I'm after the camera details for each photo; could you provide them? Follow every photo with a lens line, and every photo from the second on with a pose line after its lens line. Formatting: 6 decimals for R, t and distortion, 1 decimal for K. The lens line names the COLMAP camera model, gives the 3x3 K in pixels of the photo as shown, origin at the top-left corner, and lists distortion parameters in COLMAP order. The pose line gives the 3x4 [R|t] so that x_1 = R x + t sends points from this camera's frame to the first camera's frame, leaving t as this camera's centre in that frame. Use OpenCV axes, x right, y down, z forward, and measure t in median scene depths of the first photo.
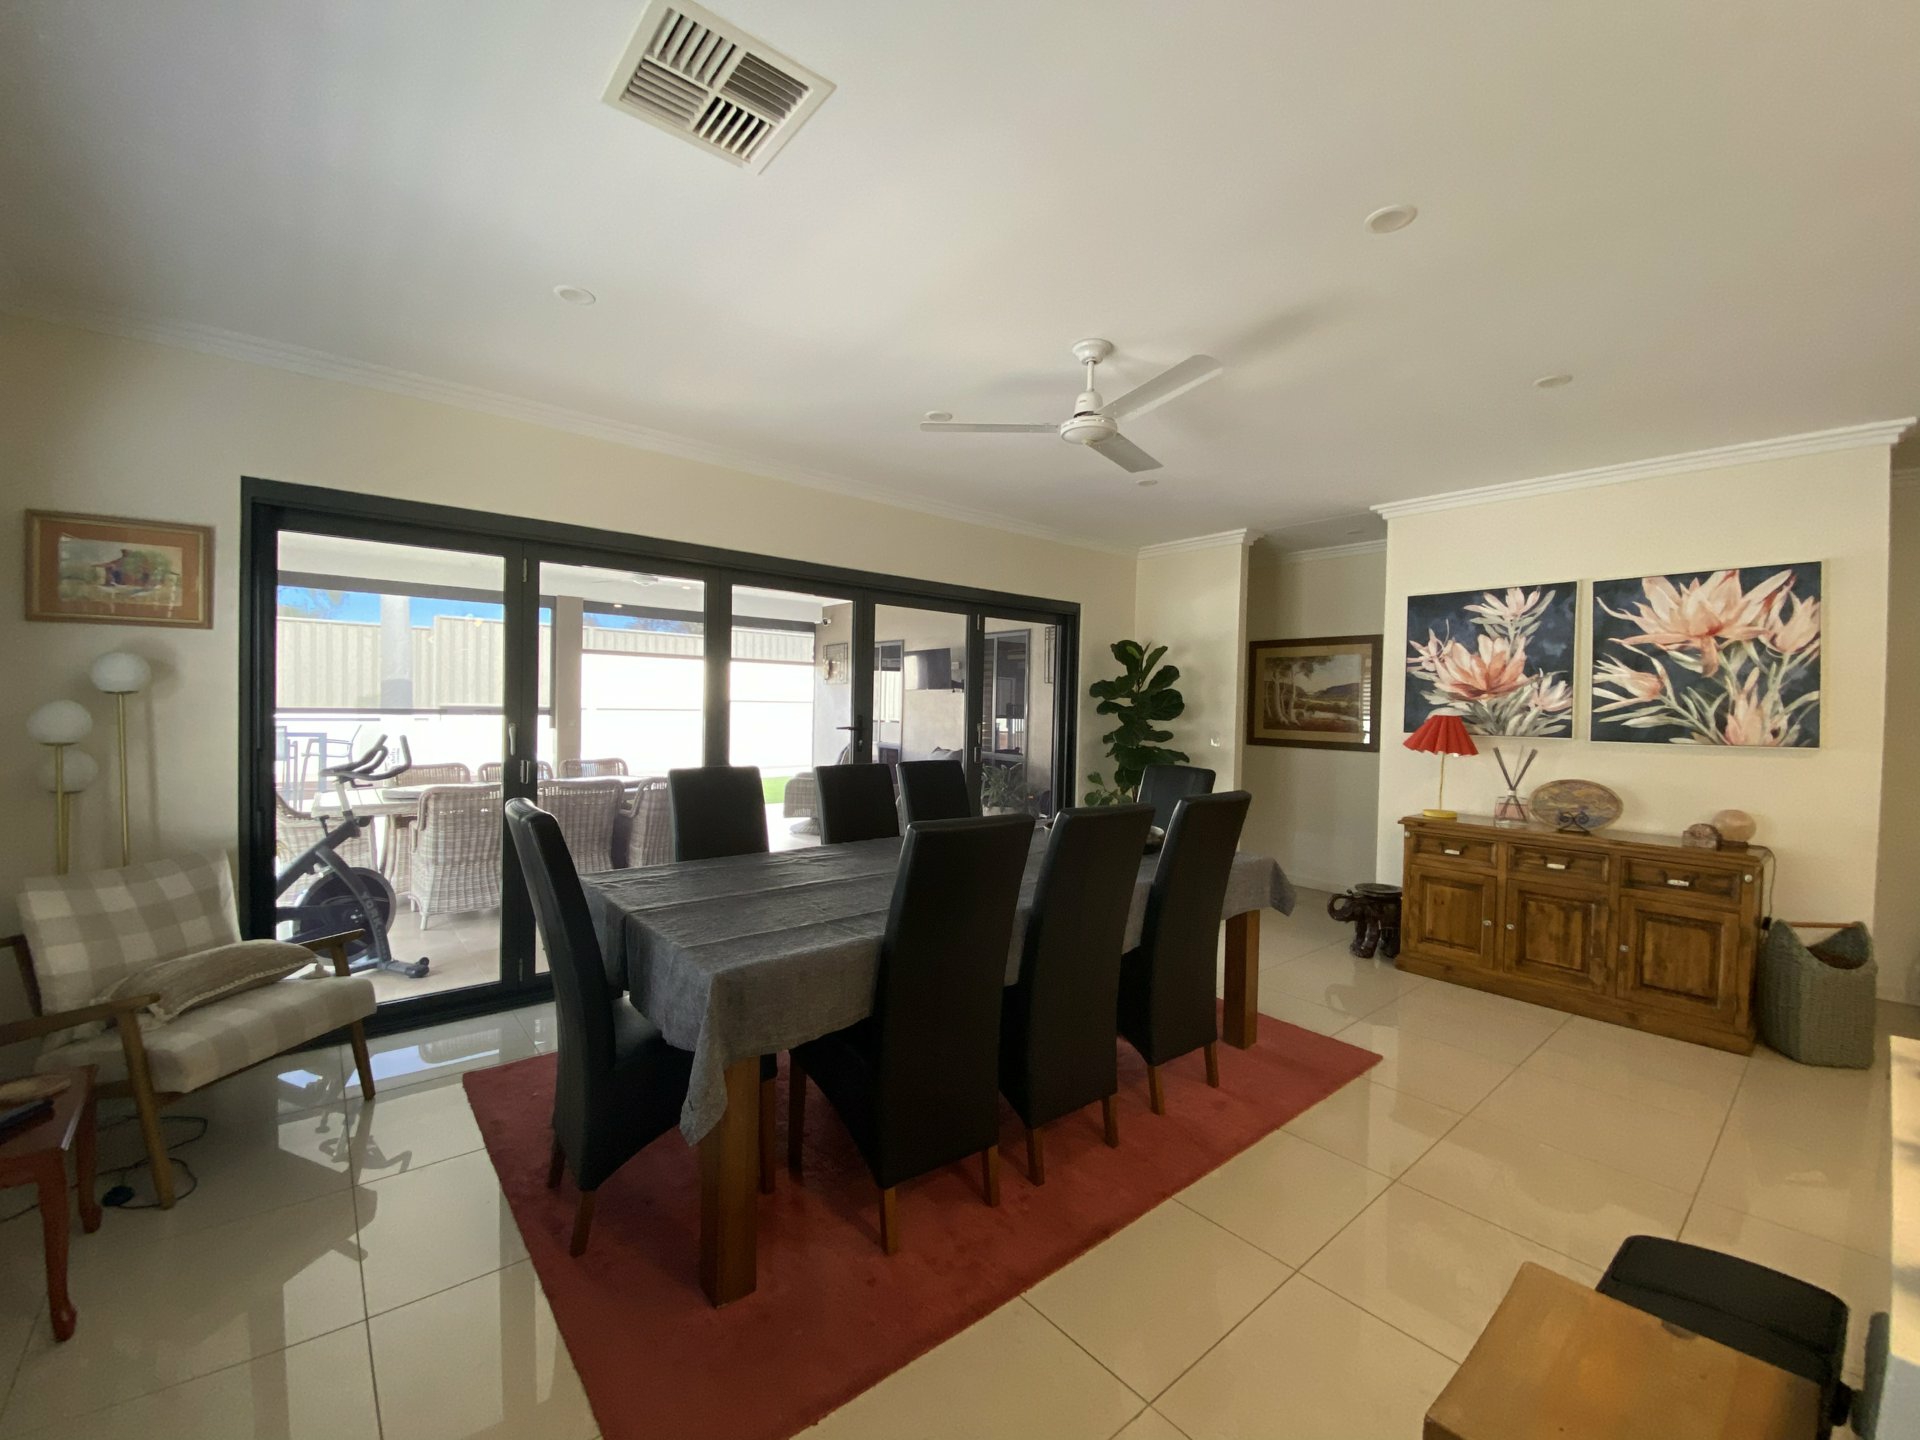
lens RADIAL K [[778.4, 0, 968.7], [0, 778.4, 727.7], [0, 0, 1]] dist [-0.001200, -0.006498]
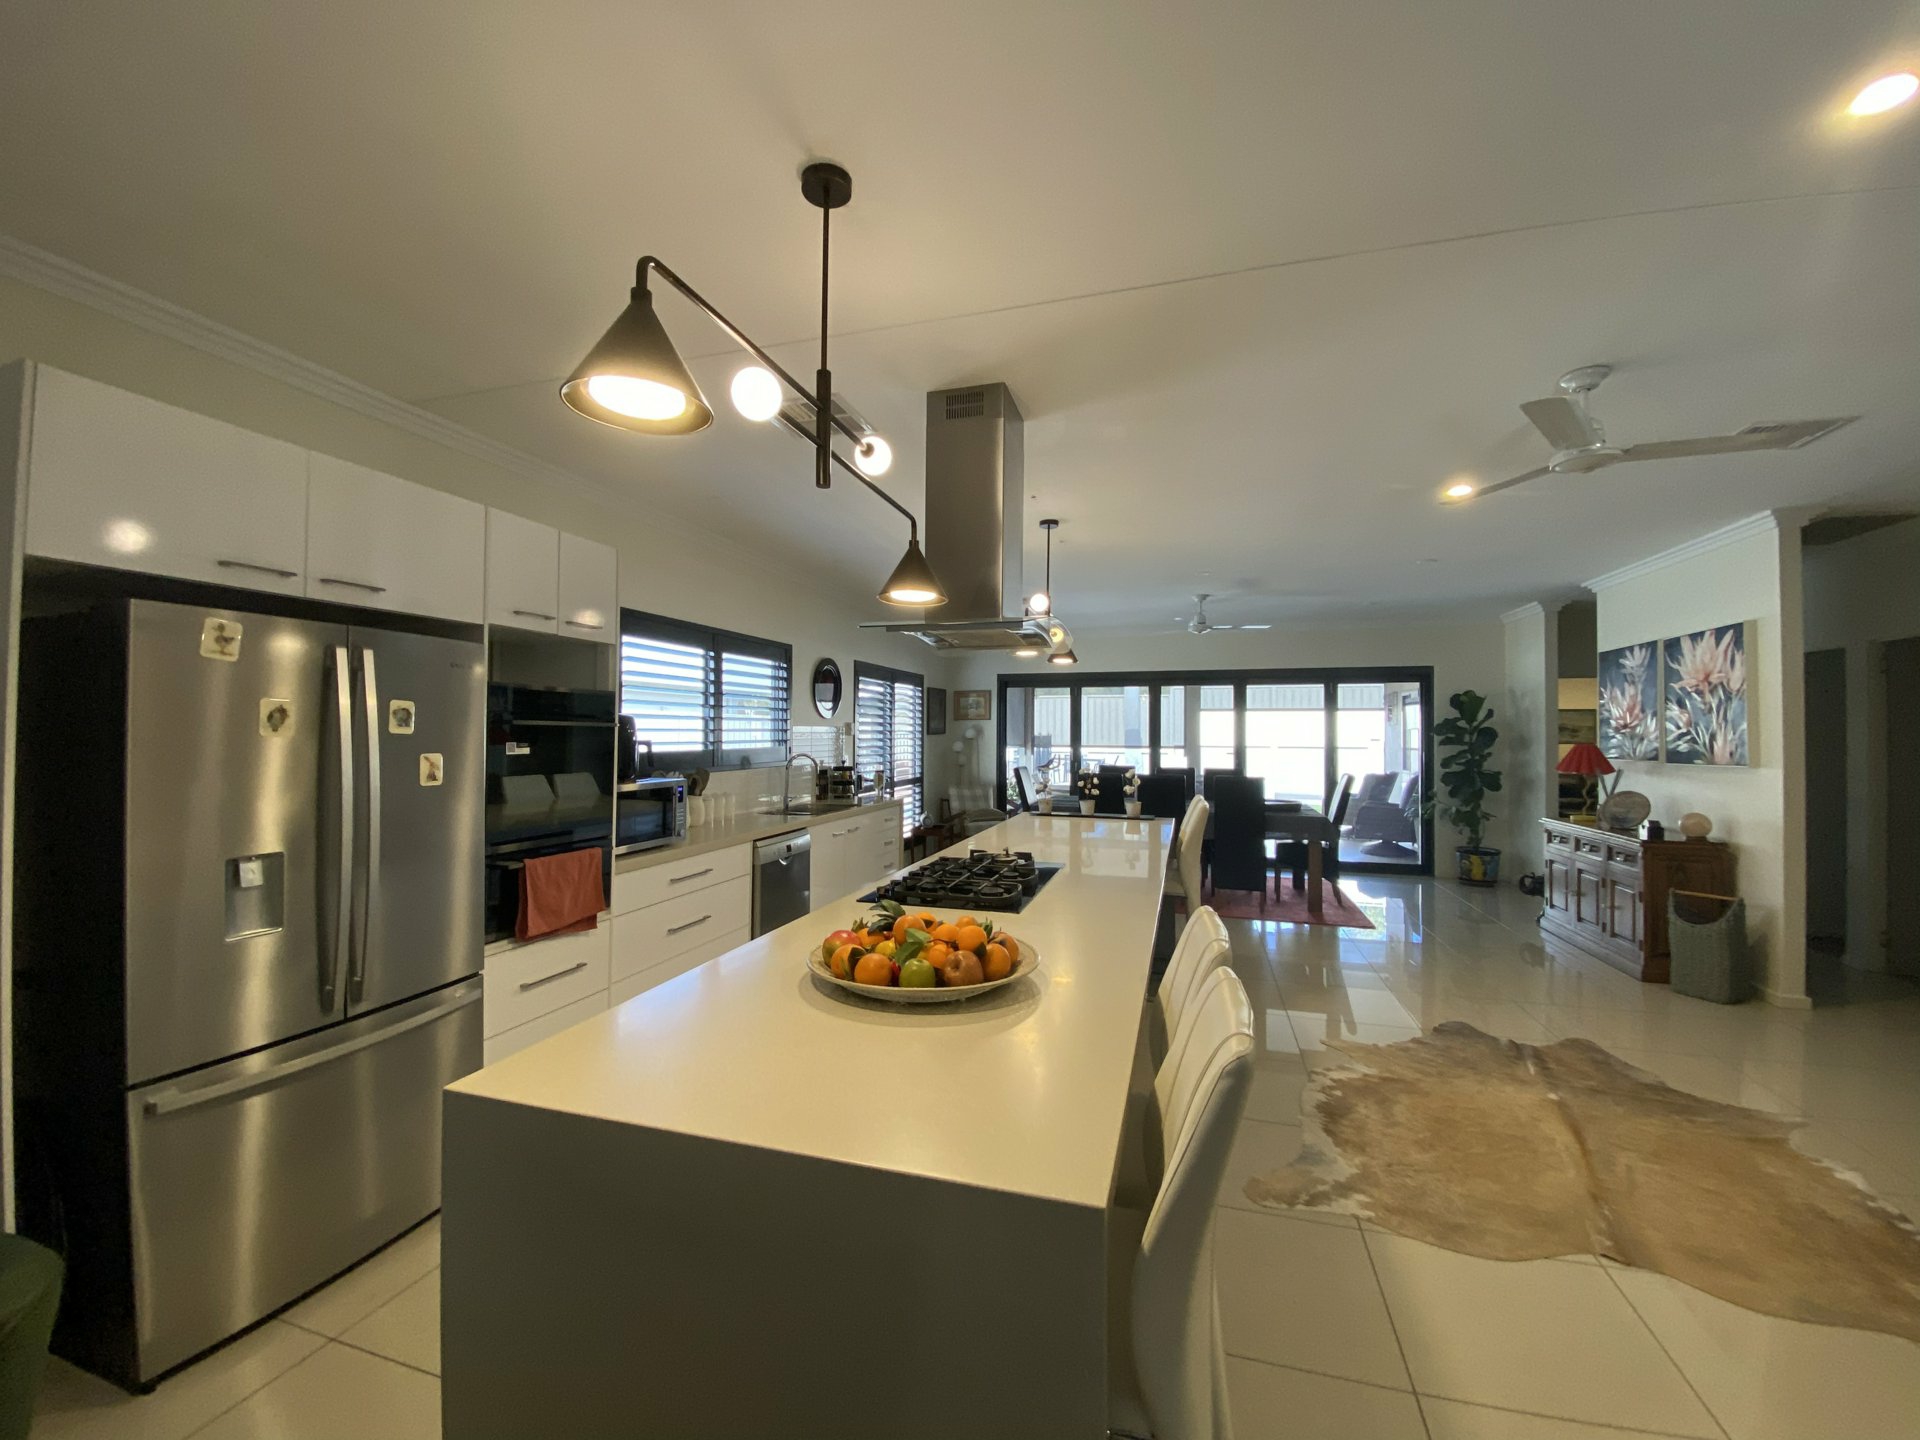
lens RADIAL K [[778.4, 0, 942.5], [0, 778.4, 718.2], [0, 0, 1]] dist [-0.001200, -0.006498]
pose [[0.533974, -0.033665, -0.844831, 1.390764], [-0.019731, 0.998439, -0.052257, 0.037235], [0.845271, 0.044574, 0.532476, -0.775578]]
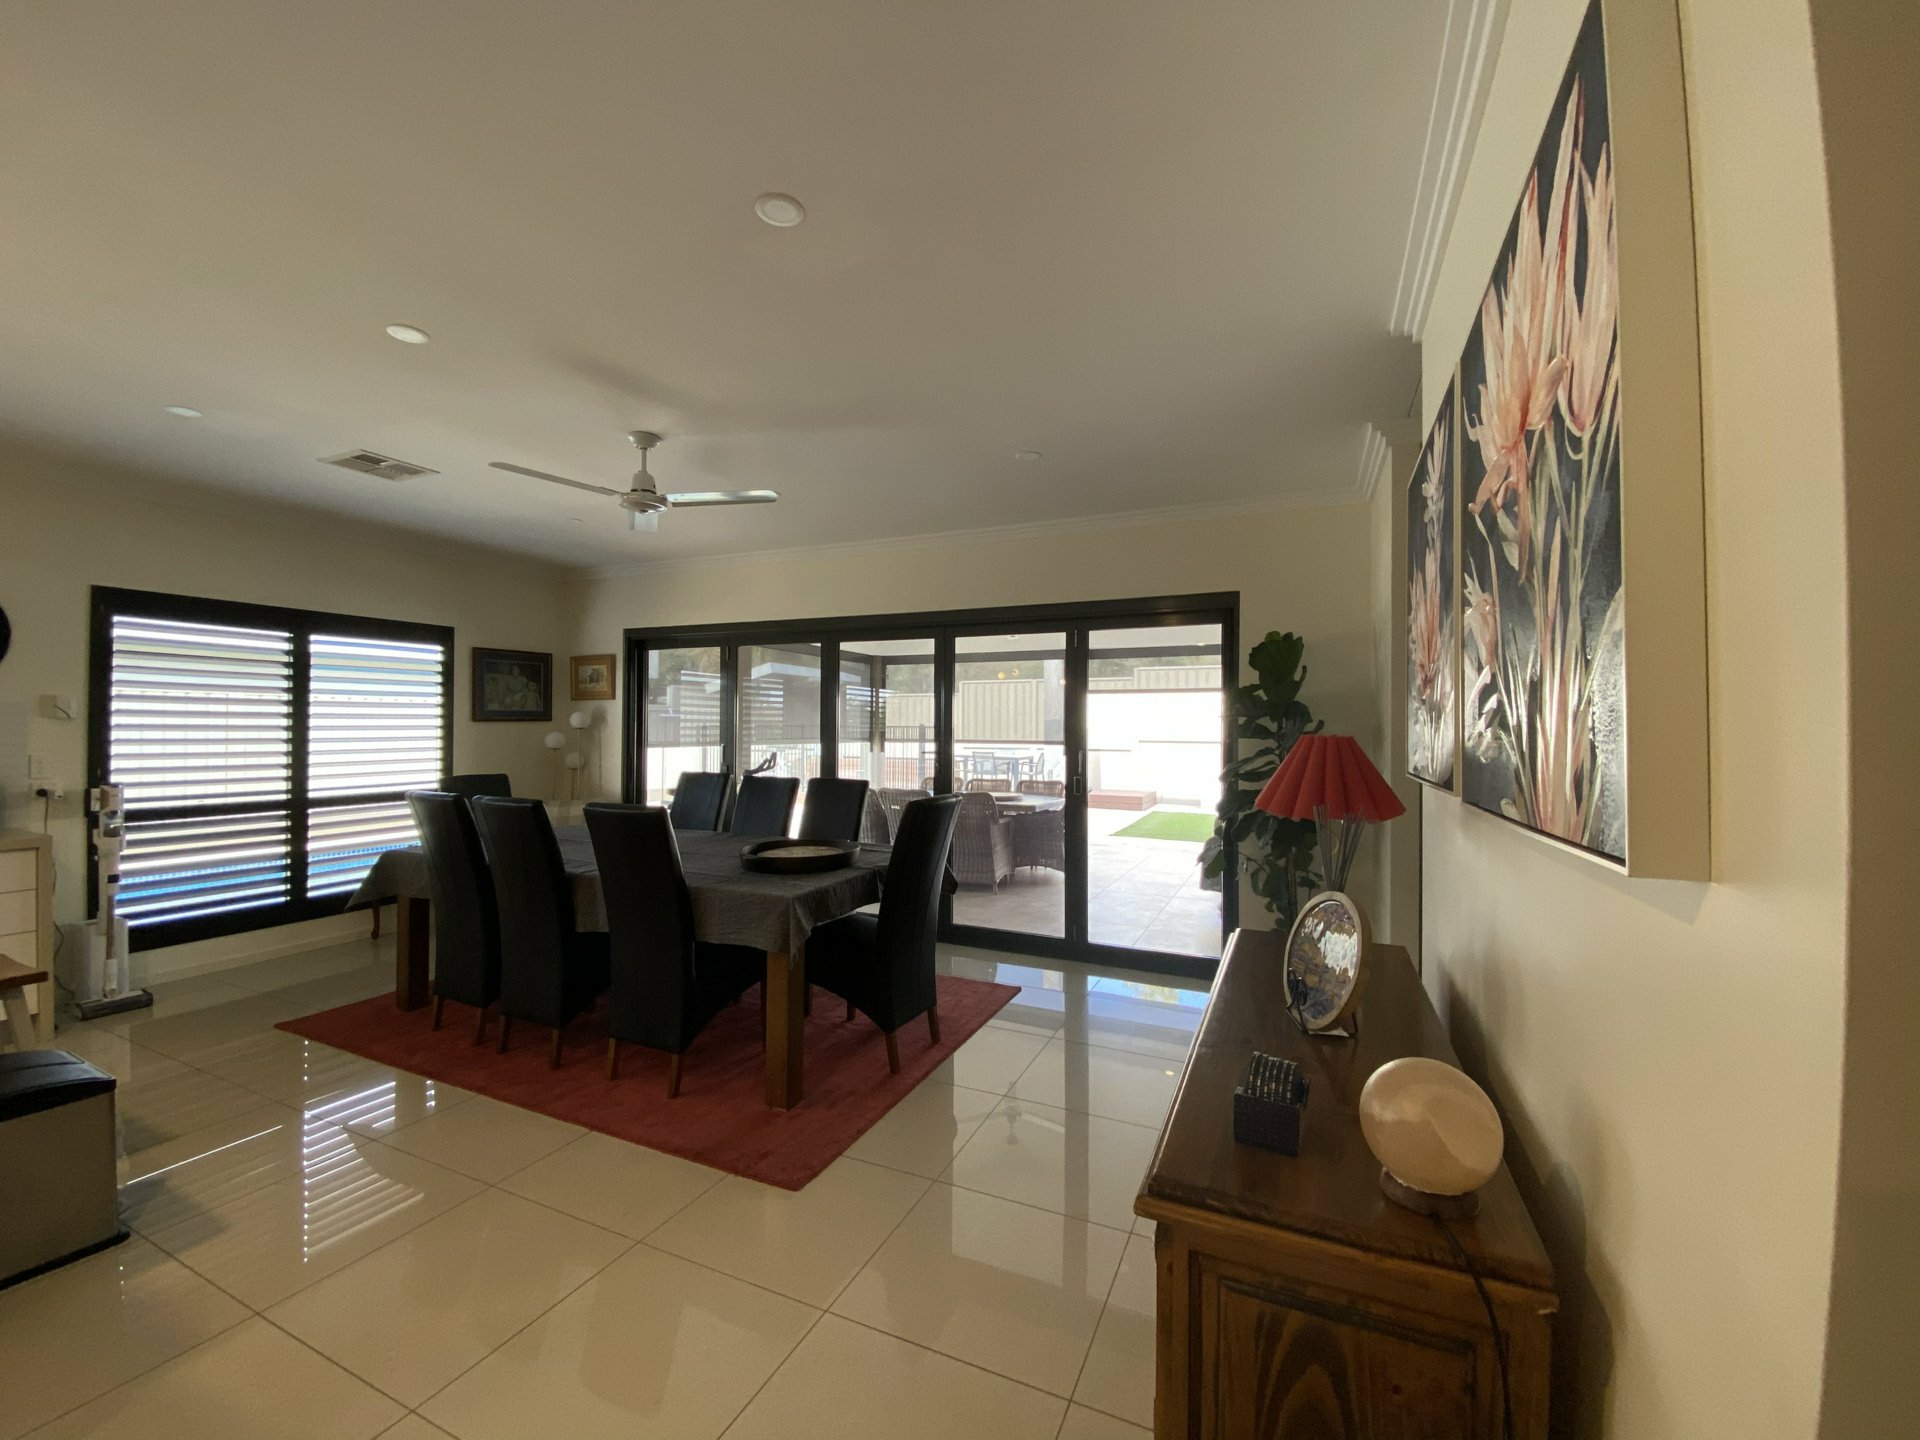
lens RADIAL K [[778.4, 0, 970.7], [0, 778.4, 721.6], [0, 0, 1]] dist [-0.001200, -0.006498]
pose [[0.445086, -0.025797, -0.895116, 1.142784], [-0.024081, 0.998879, -0.040761, 0.002465], [0.895164, 0.039697, 0.443966, 0.710315]]
